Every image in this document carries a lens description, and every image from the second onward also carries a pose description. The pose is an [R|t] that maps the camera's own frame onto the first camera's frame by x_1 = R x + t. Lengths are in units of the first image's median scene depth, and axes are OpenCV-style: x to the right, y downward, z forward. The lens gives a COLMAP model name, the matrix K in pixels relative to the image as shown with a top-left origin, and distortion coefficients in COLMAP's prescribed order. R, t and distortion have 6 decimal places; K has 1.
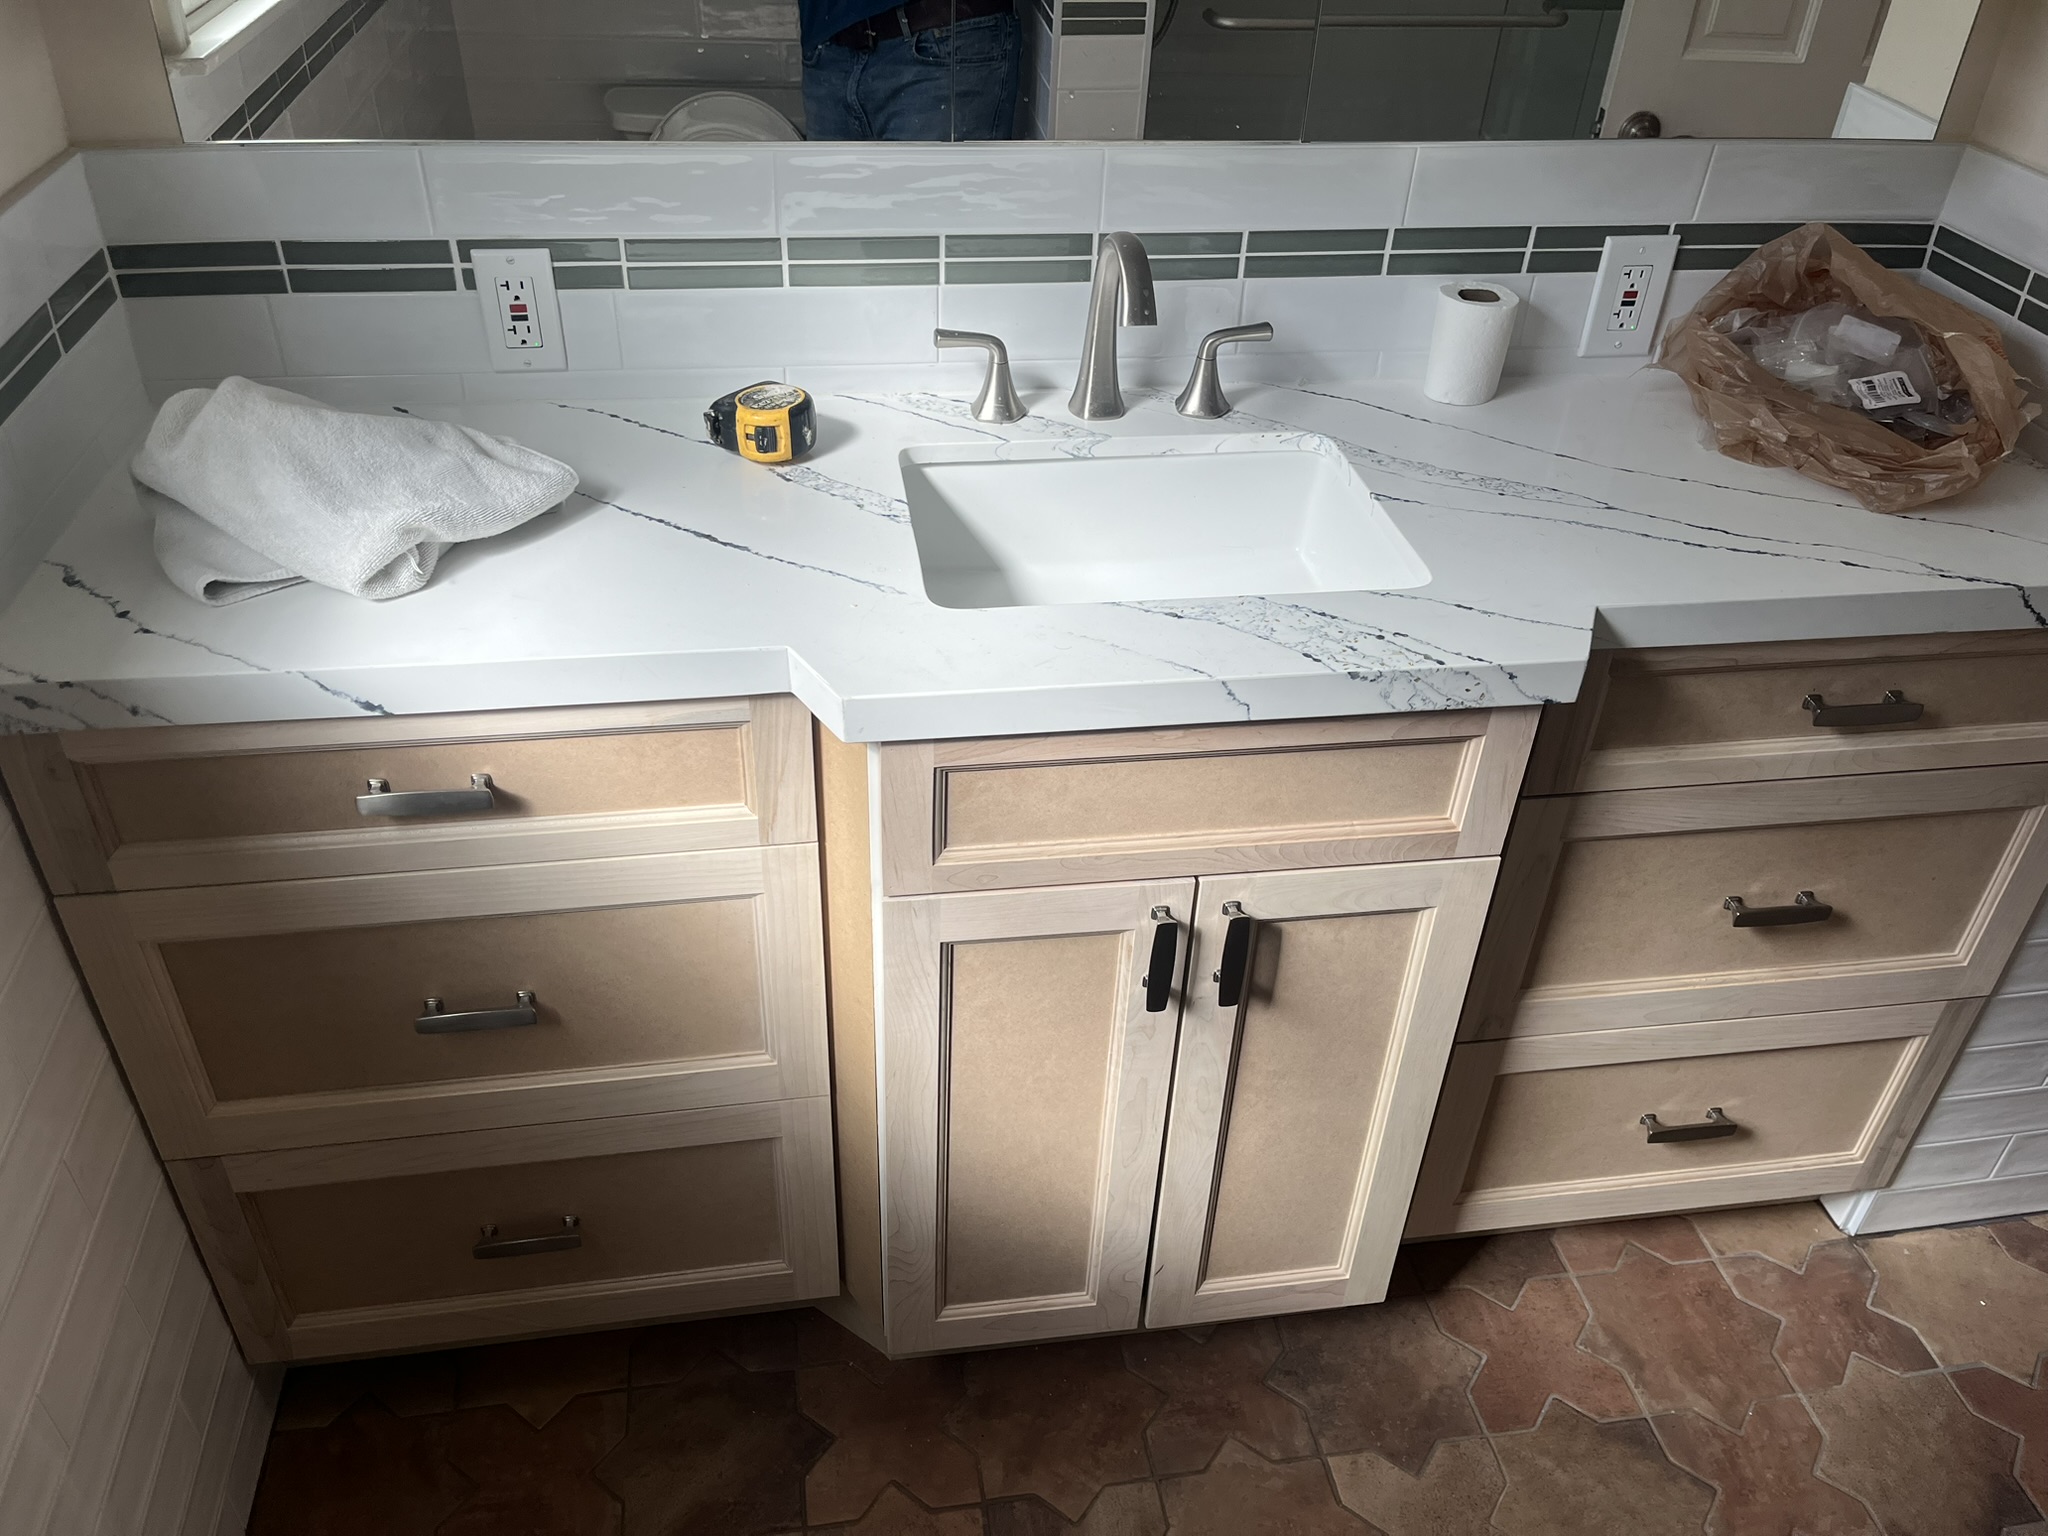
lens RADIAL K [[1549.0, 0, 1013.6], [0, 1549.0, 772.4], [0, 0, 1]] dist [0.057490, -0.081643]
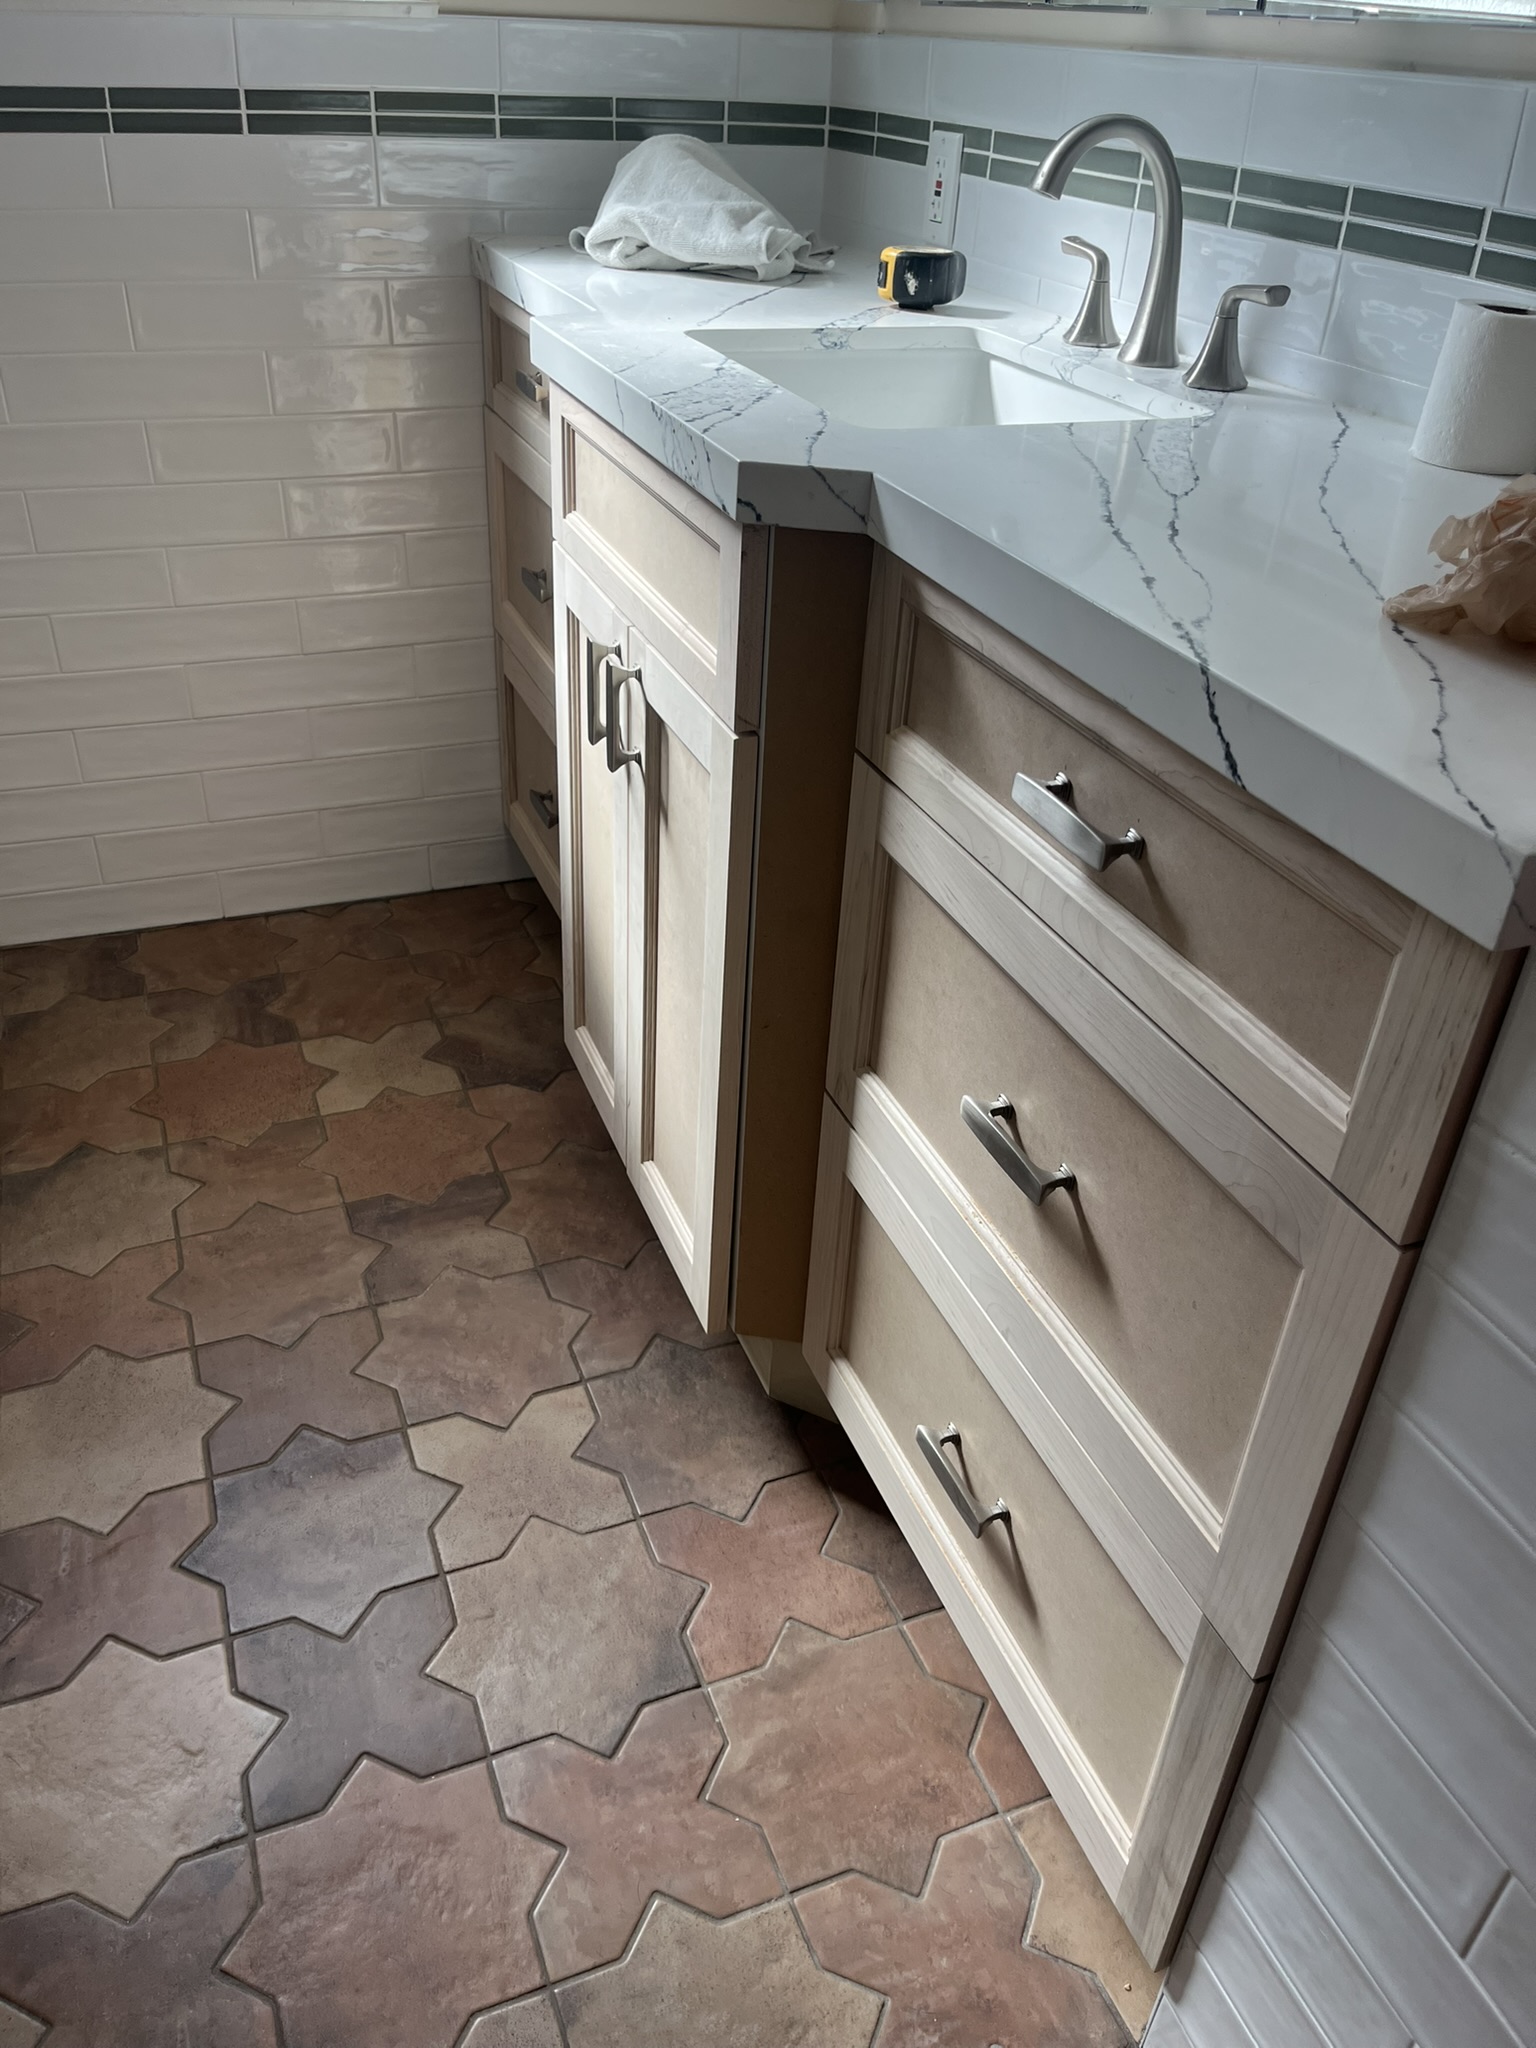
lens RADIAL K [[1549.0, 0, 765.9], [0, 1549.0, 1019.5], [0, 0, 1]] dist [0.057490, -0.081643]
pose [[0.224873, 0.505230, -0.833172, 0.941589], [-0.599868, 0.745606, 0.290226, -0.076725], [0.767848, 0.434529, 0.470737, 0.558287]]
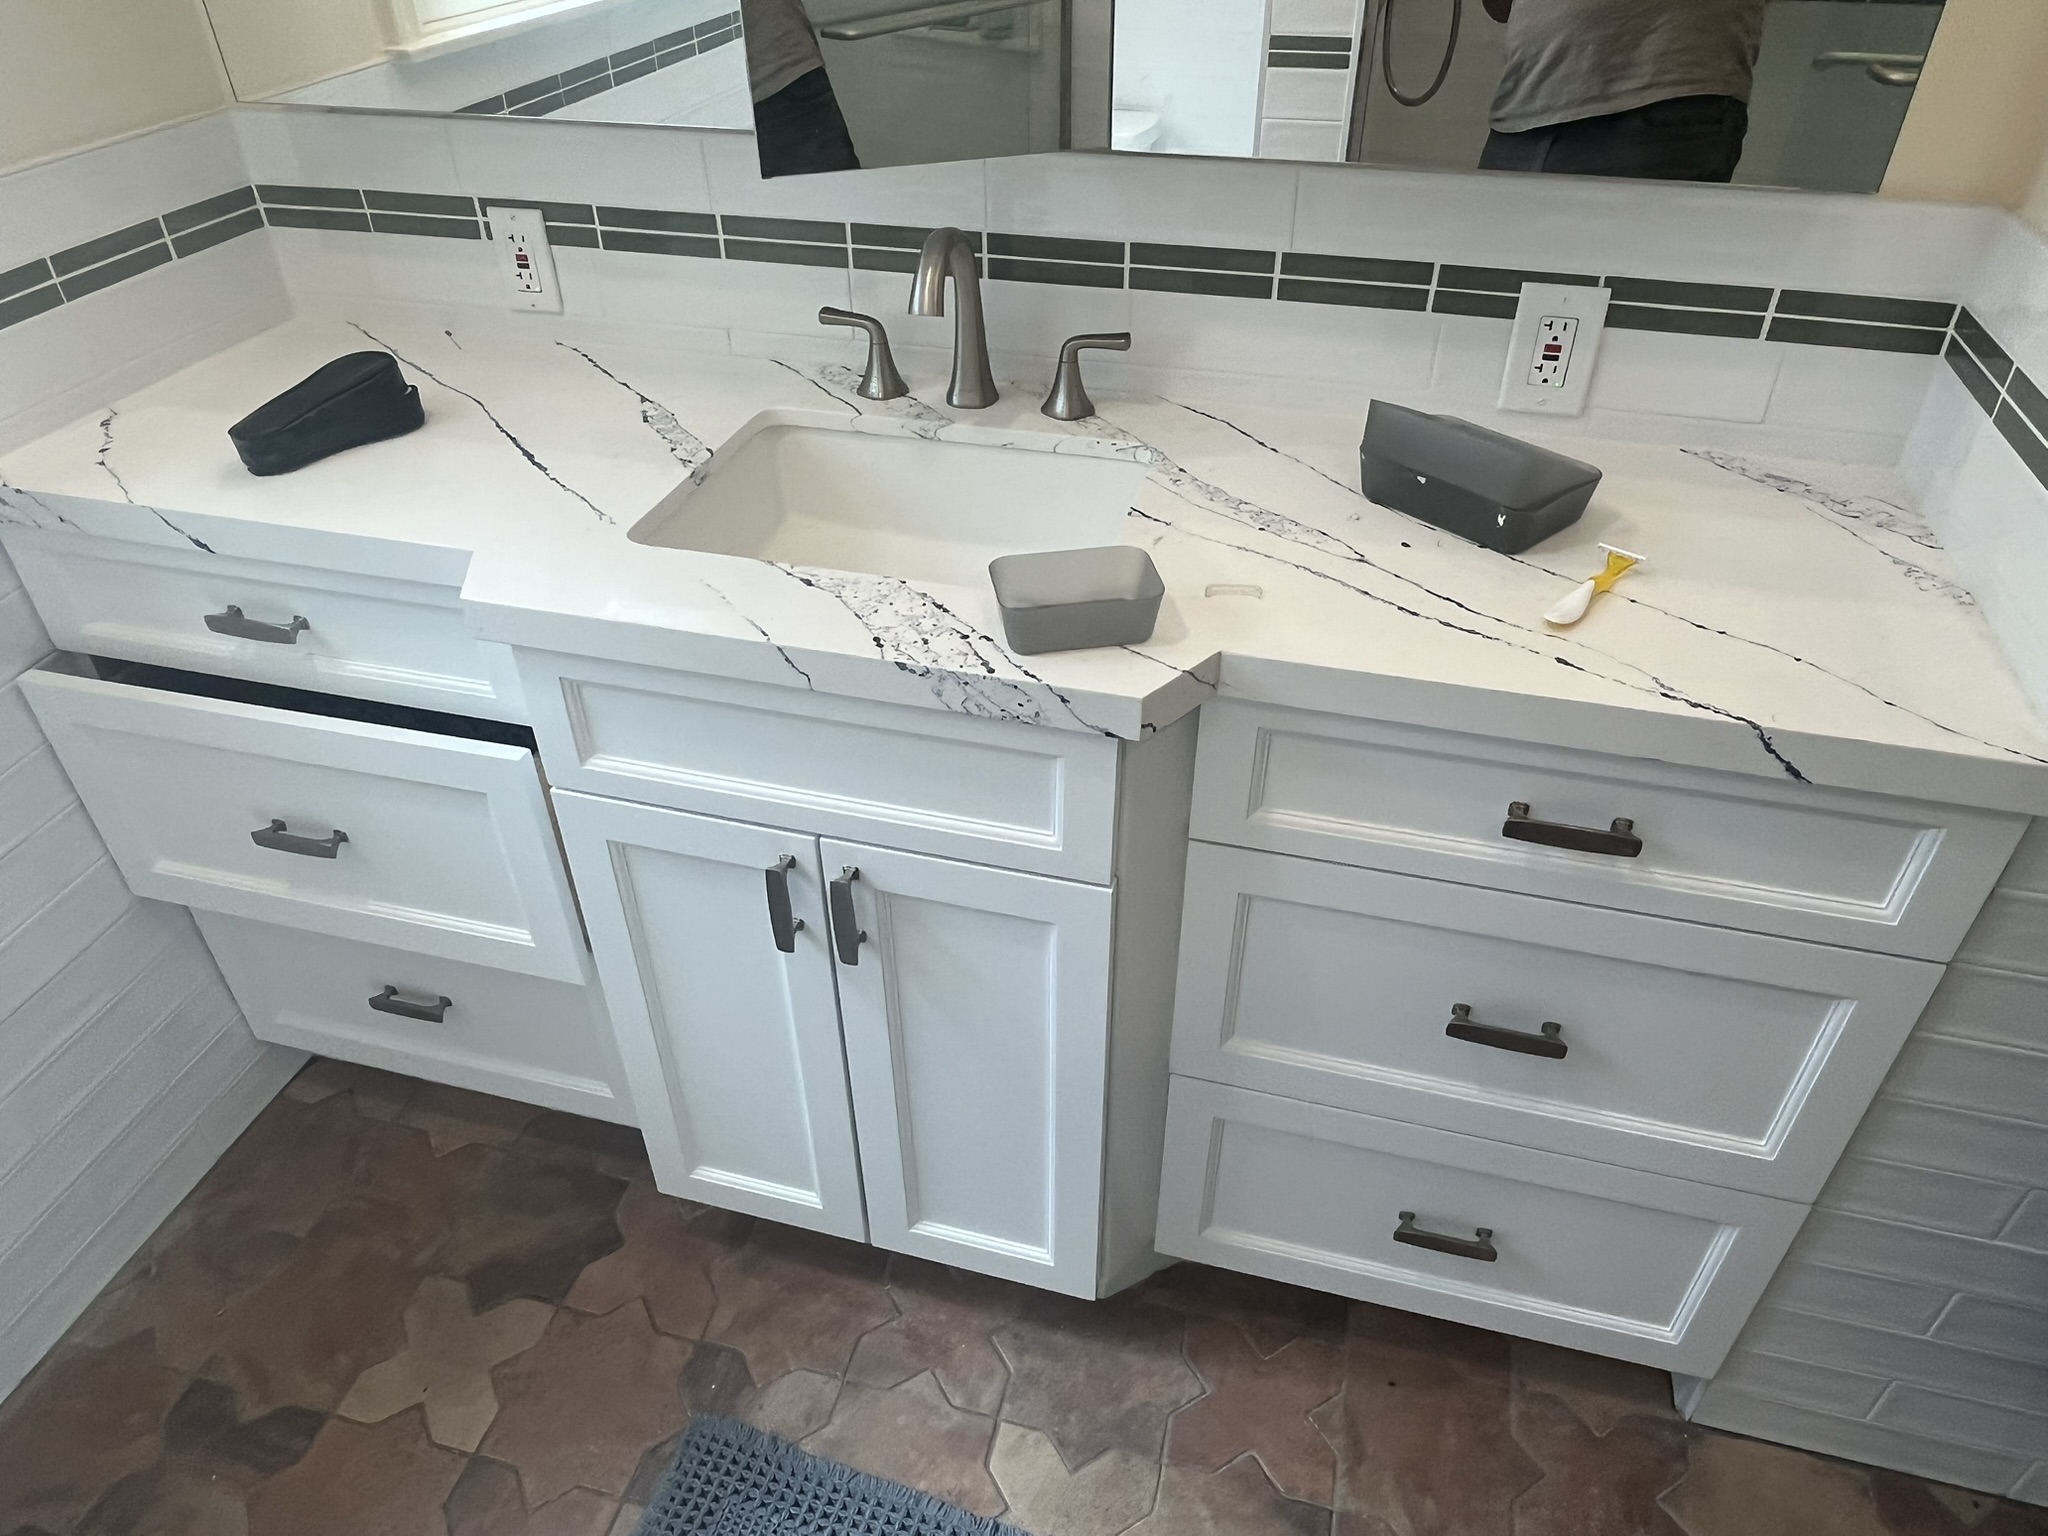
lens RADIAL K [[1346.9, 0, 1019.7], [0, 1346.9, 746.5], [0, 0, 1]] dist [-0.005135, 0.001771]
pose [[0.913108, 0.207964, -0.350693, 0.448764], [-0.203771, 0.977778, 0.049267, -0.052027], [0.353145, 0.026474, 0.935194, 0.155978]]
